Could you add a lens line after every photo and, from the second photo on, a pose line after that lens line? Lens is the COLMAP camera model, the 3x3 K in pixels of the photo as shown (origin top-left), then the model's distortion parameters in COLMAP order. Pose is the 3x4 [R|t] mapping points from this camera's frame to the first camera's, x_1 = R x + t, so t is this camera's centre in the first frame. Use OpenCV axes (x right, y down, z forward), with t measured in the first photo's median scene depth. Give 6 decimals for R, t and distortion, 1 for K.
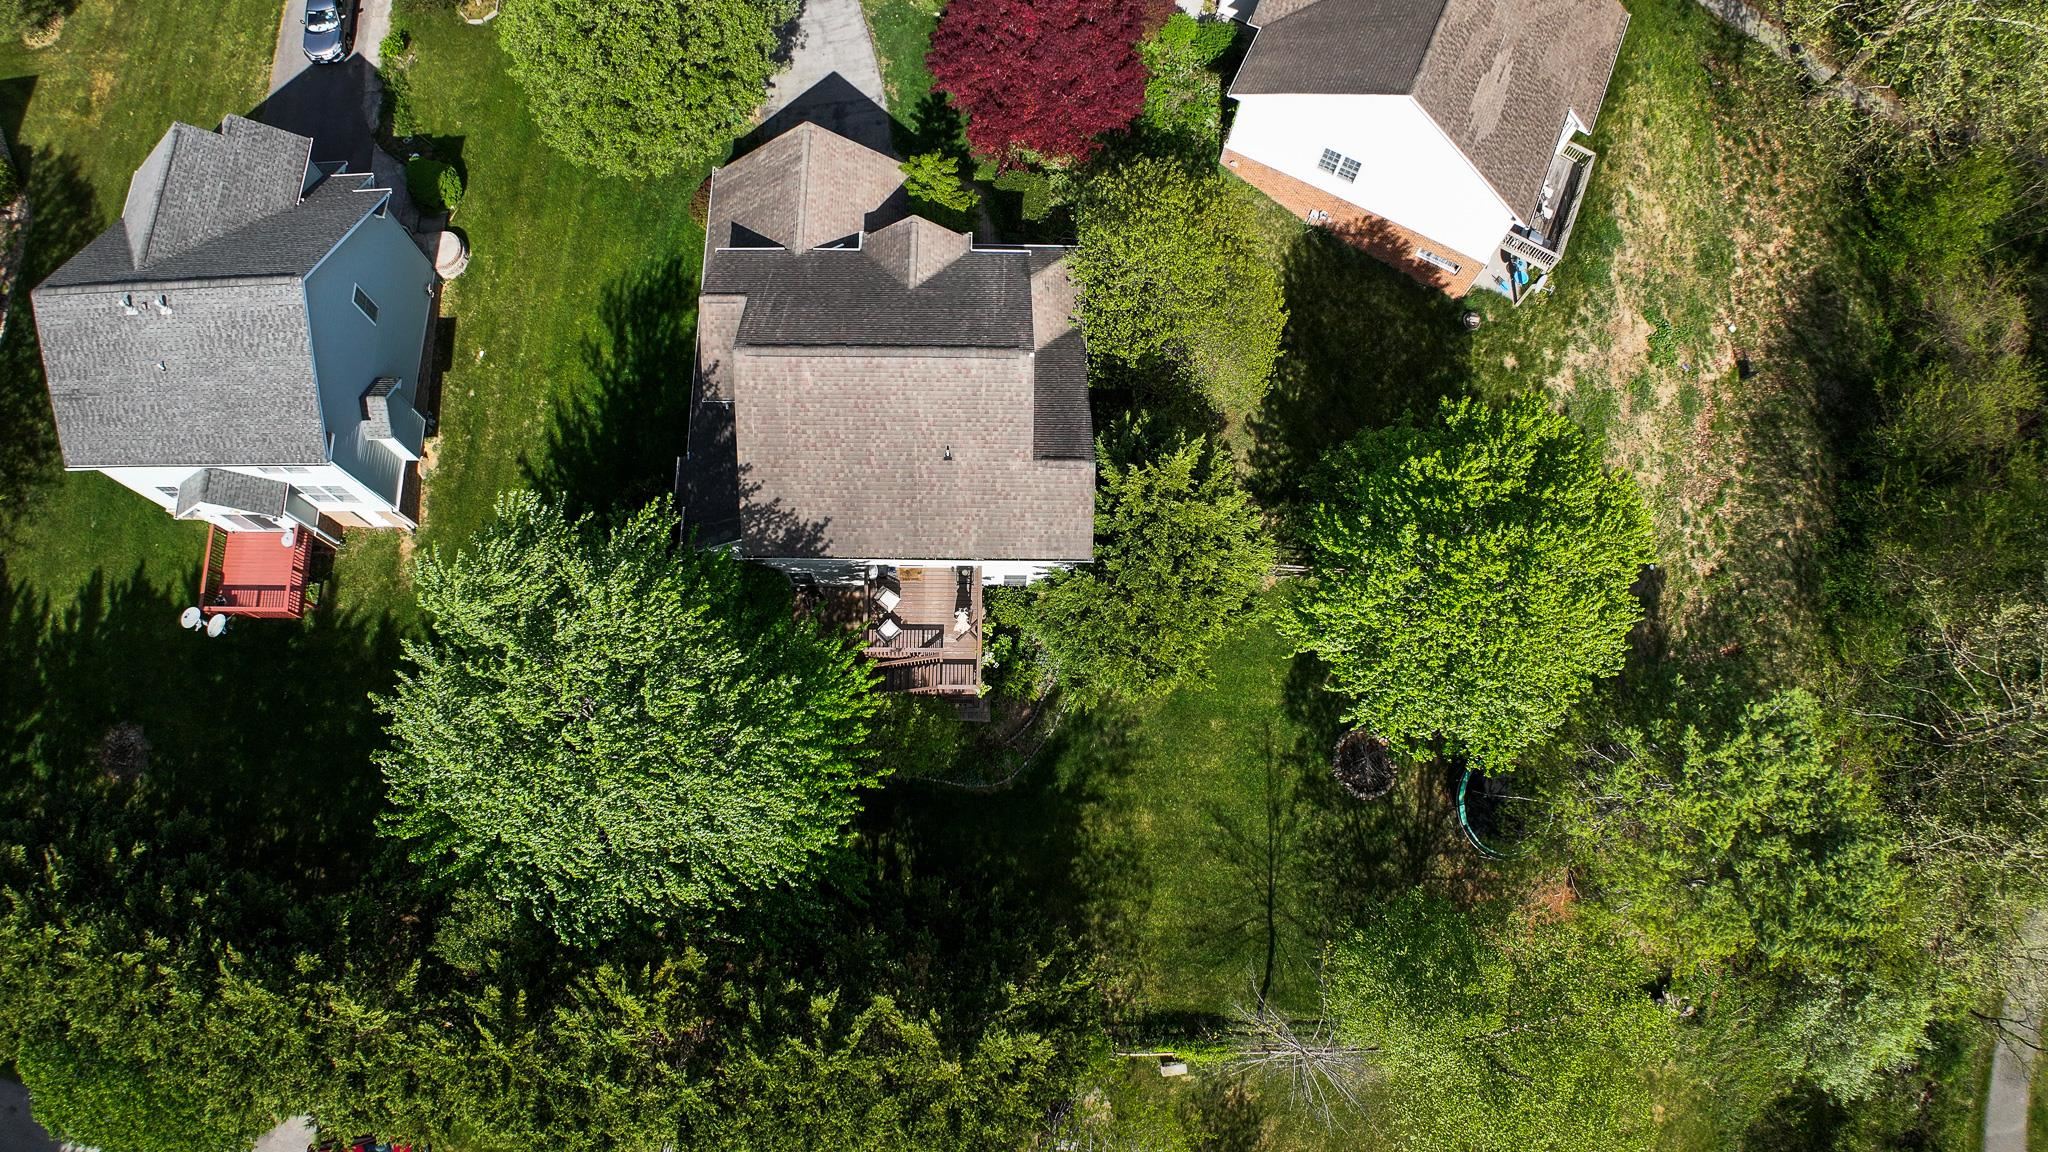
lens RADIAL K [[1373.9, 0, 1024.0], [0, 1373.9, 576.0], [0, 0, 1]] dist [-0.161931, 0.008115]
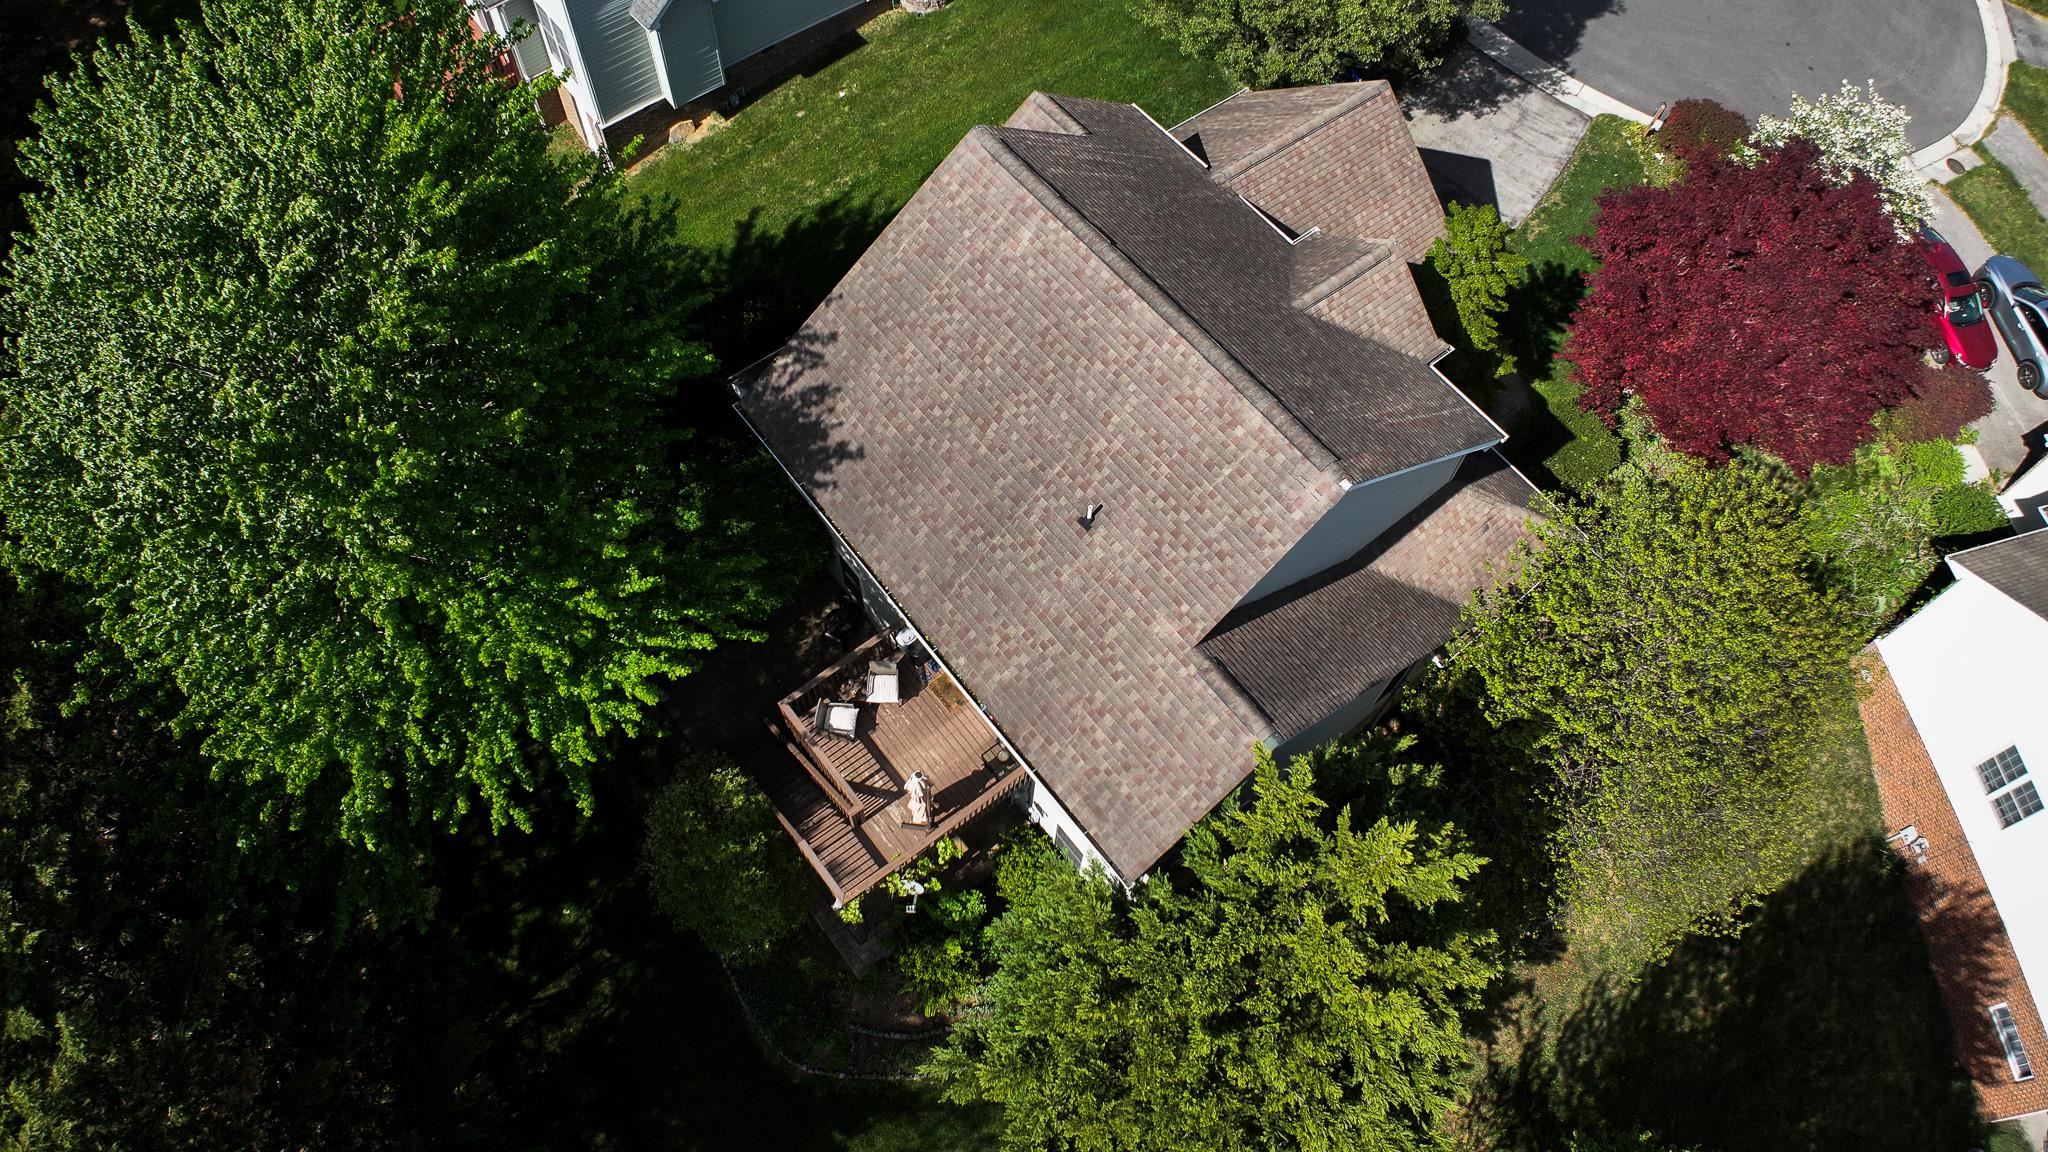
lens RADIAL K [[1313.6, 0, 1024.0], [0, 1313.6, 576.0], [0, 0, 1]] dist [-0.170460, 0.018236]
pose [[0.619298, 0.688405, -0.377584, 0.113950], [-0.759194, 0.647673, -0.064373, -0.021949], [0.200236, 0.326525, 0.923735, 0.492715]]
